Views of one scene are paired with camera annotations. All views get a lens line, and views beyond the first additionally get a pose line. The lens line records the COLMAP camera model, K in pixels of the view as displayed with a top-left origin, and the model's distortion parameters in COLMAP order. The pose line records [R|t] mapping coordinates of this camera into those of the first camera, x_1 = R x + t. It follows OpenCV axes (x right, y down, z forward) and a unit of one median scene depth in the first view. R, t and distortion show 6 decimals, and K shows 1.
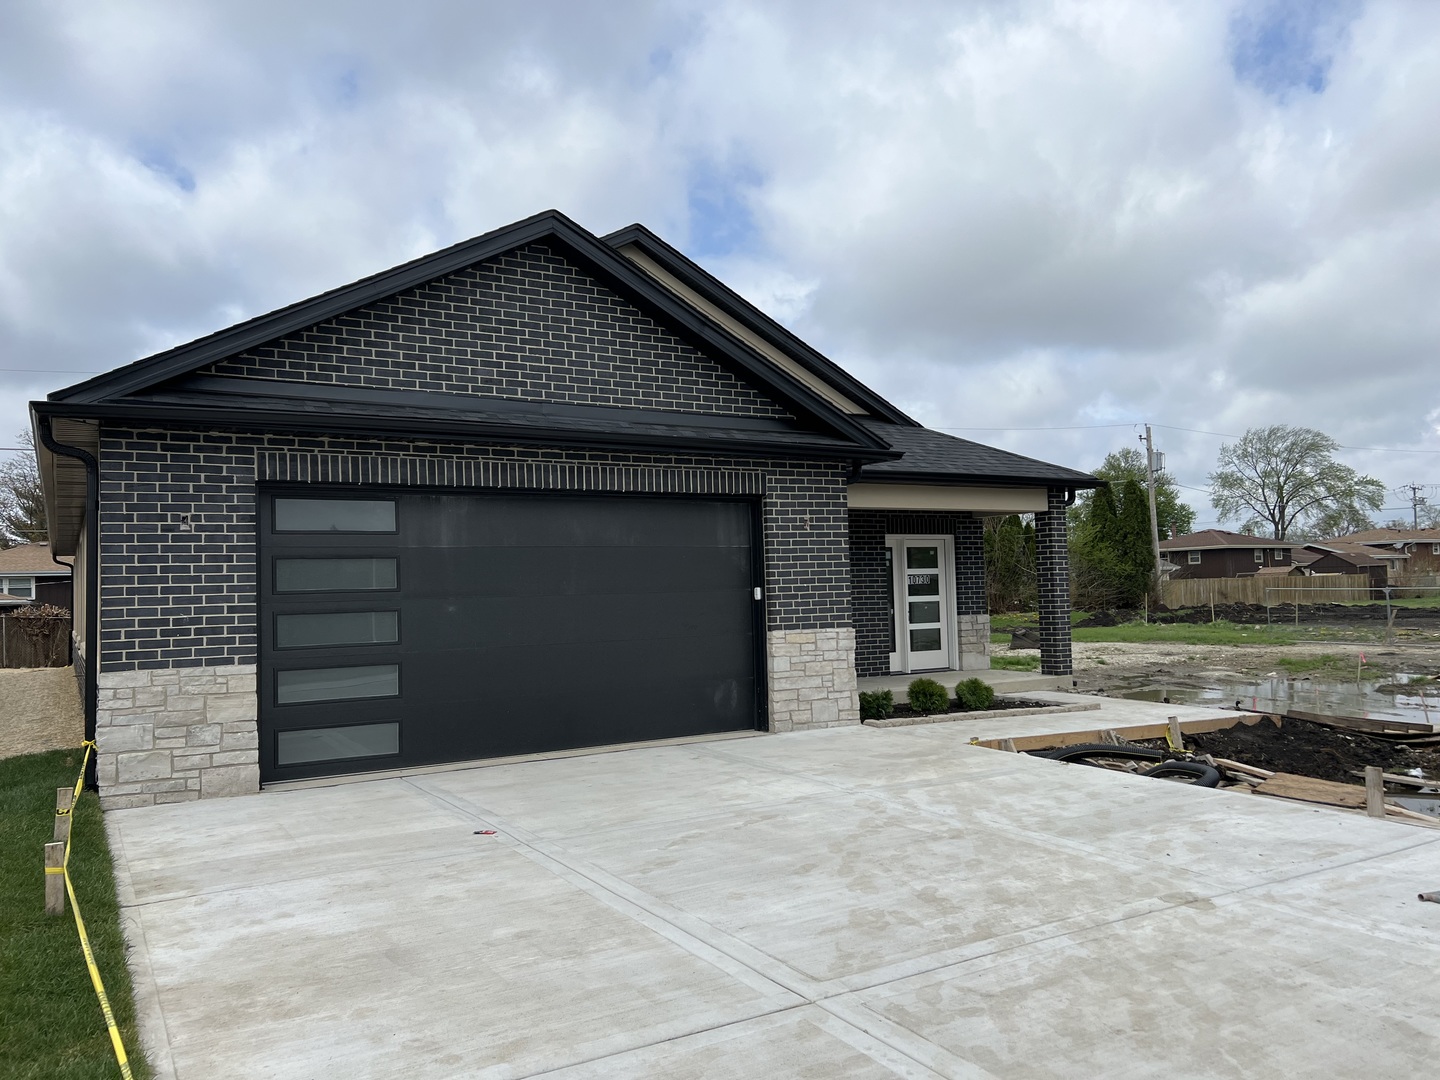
lens RADIAL K [[1078.7, 0, 718.9], [0, 1078.7, 549.5], [0, 0, 1]] dist [0.061465, -0.072483]
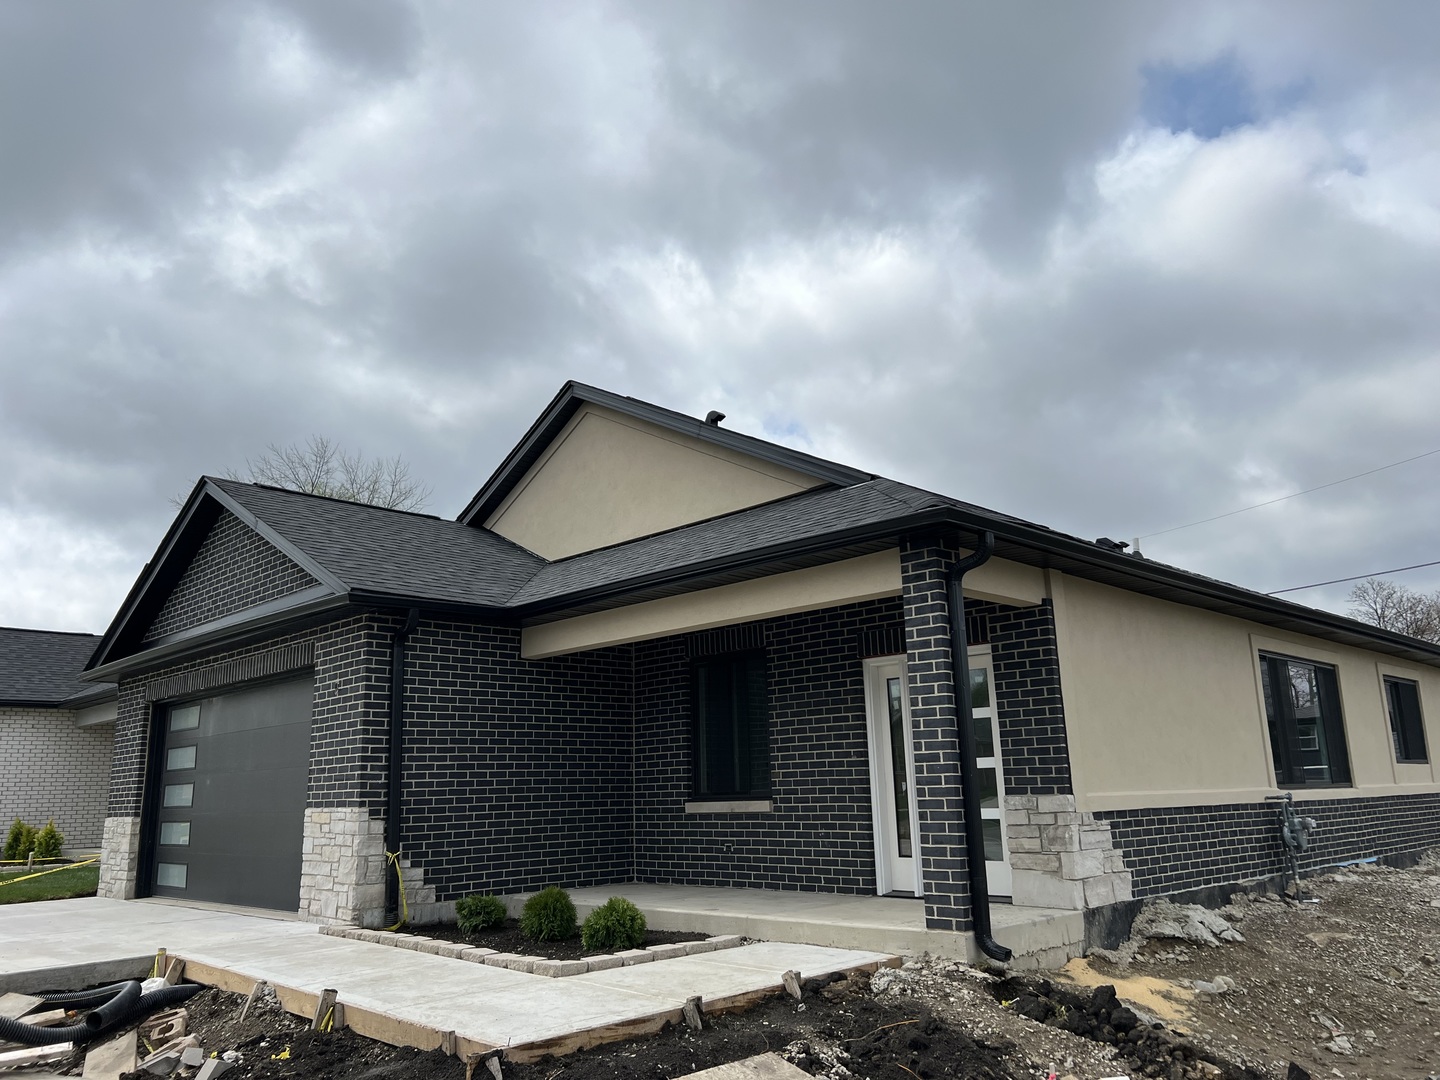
lens RADIAL K [[1078.7, 0, 704.1], [0, 1078.7, 537.4], [0, 0, 1]] dist [0.061465, -0.072483]
pose [[0.233317, -0.204558, -0.950641, 1.170780], [0.057448, 0.978815, -0.196520, 0.054621], [0.970702, -0.008761, 0.240126, 1.194681]]
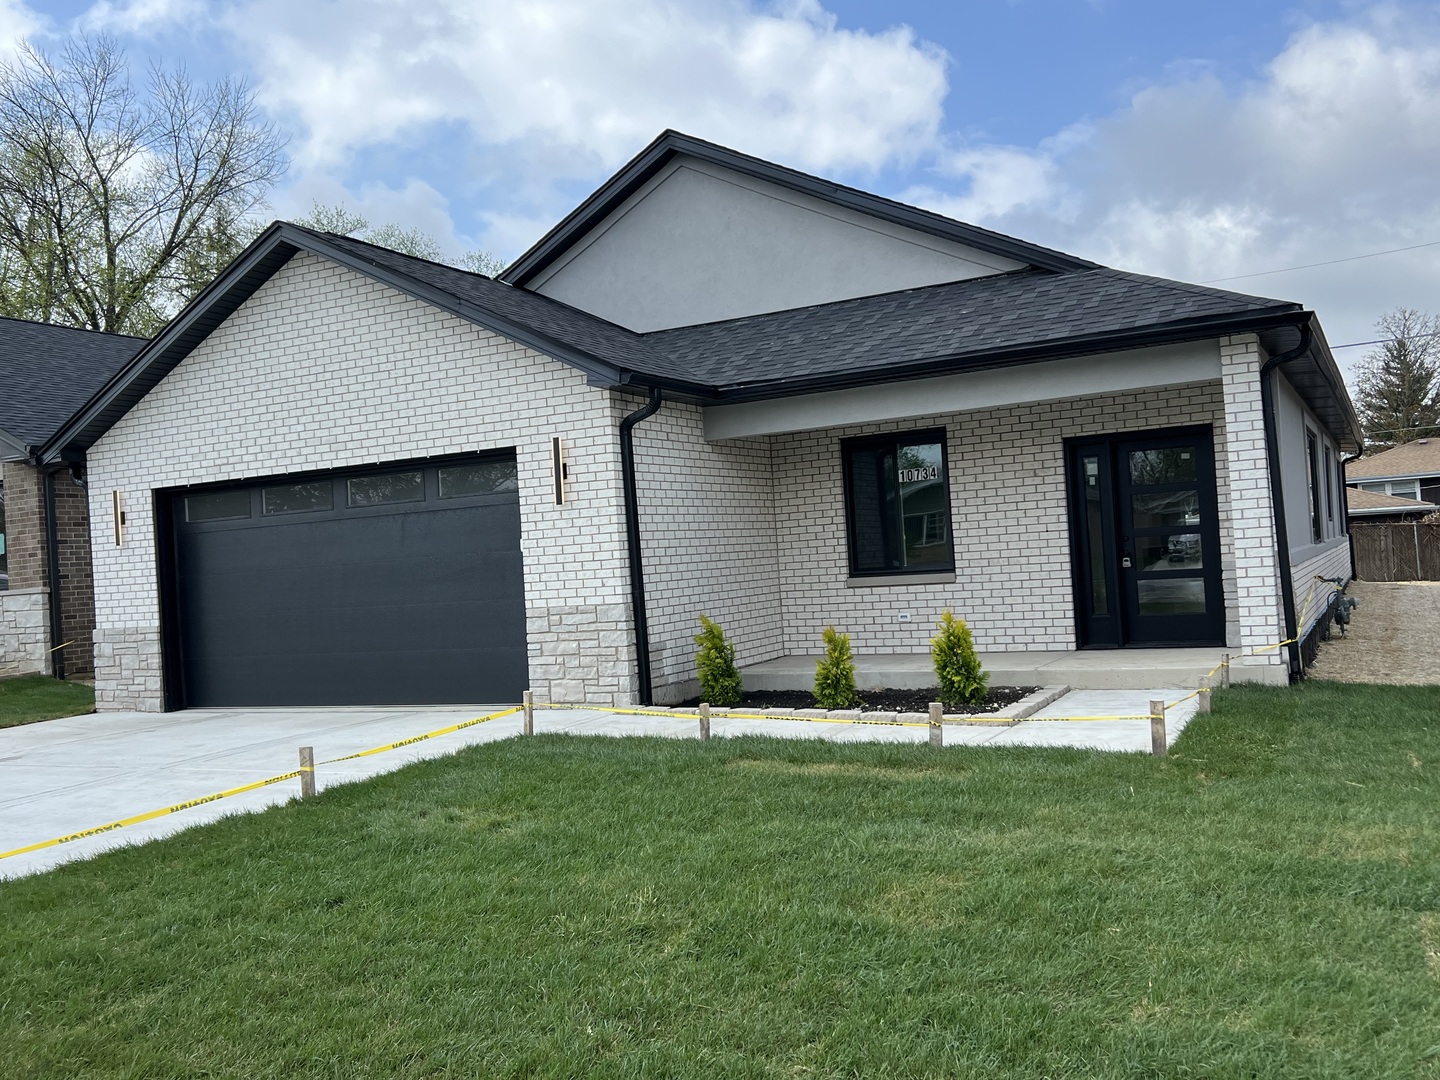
lens RADIAL K [[1278.8, 0, 730.1], [0, 1278.8, 548.1], [0, 0, 1]] dist [0.074281, -0.115518]
pose [[0.527661, -0.016769, -0.849289, -0.144207], [0.085106, 0.995818, 0.033214, -0.006410], [0.845181, -0.089806, 0.526882, -0.127993]]
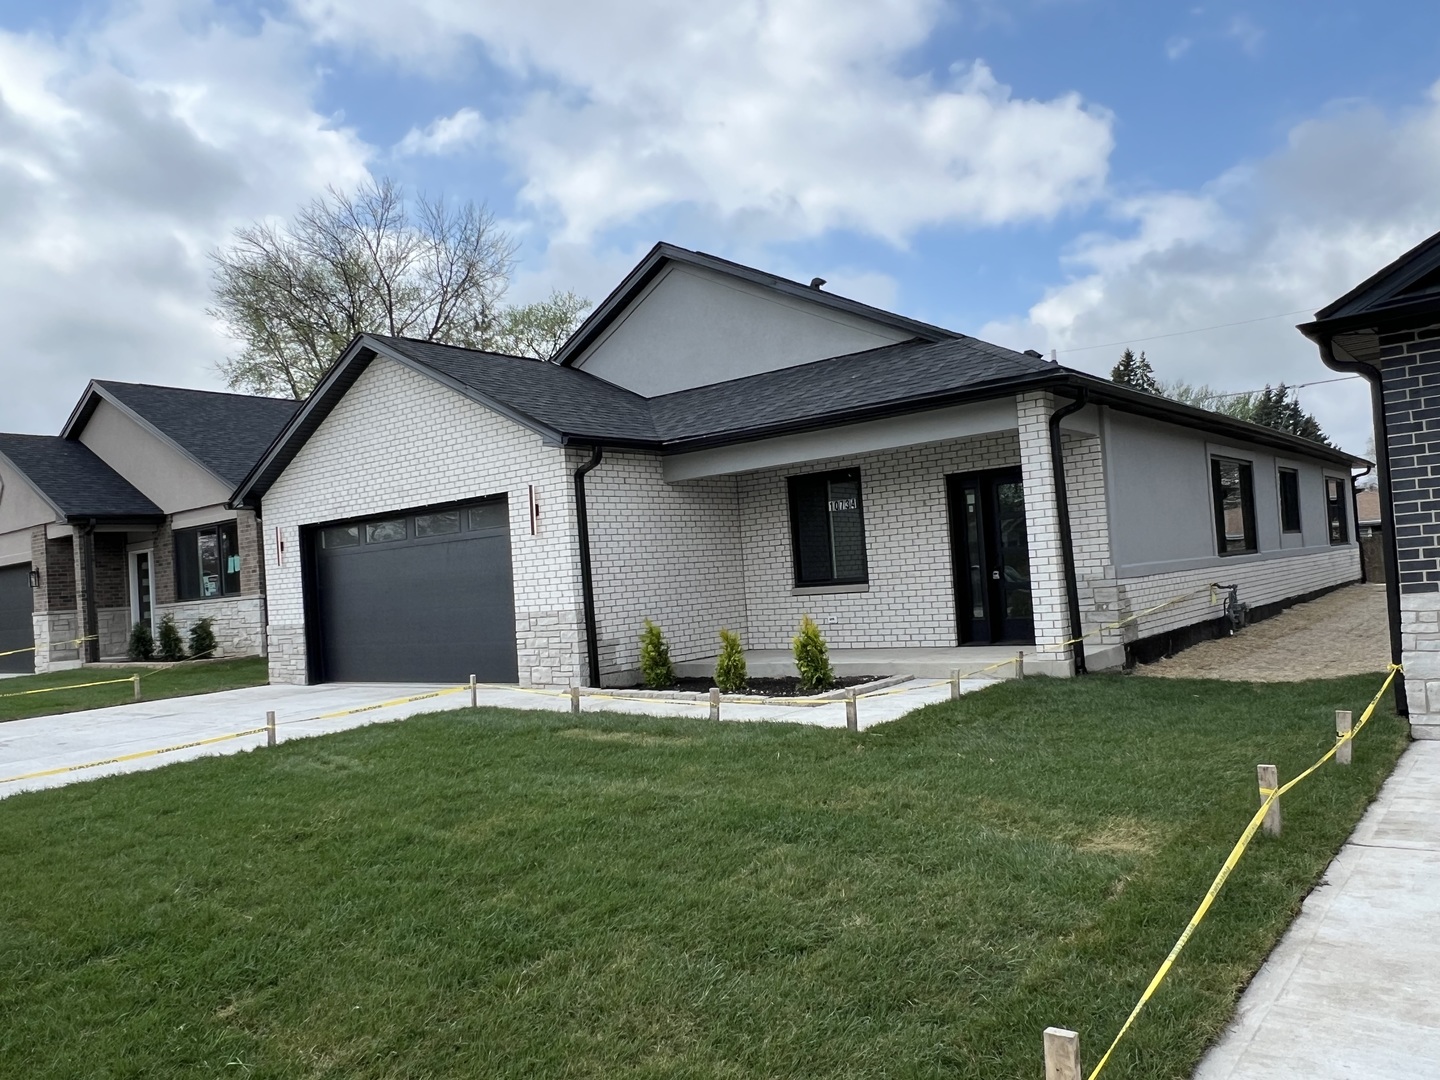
lens RADIAL K [[1074.1, 0, 723.5], [0, 1074.1, 555.8], [0, 0, 1]] dist [-0.012753, 0.012815]
pose [[0.351625, -0.018746, -0.935953, 0.074305], [0.099417, 0.994893, 0.017423, 0.004228], [0.930847, -0.099176, 0.351693, 0.102999]]
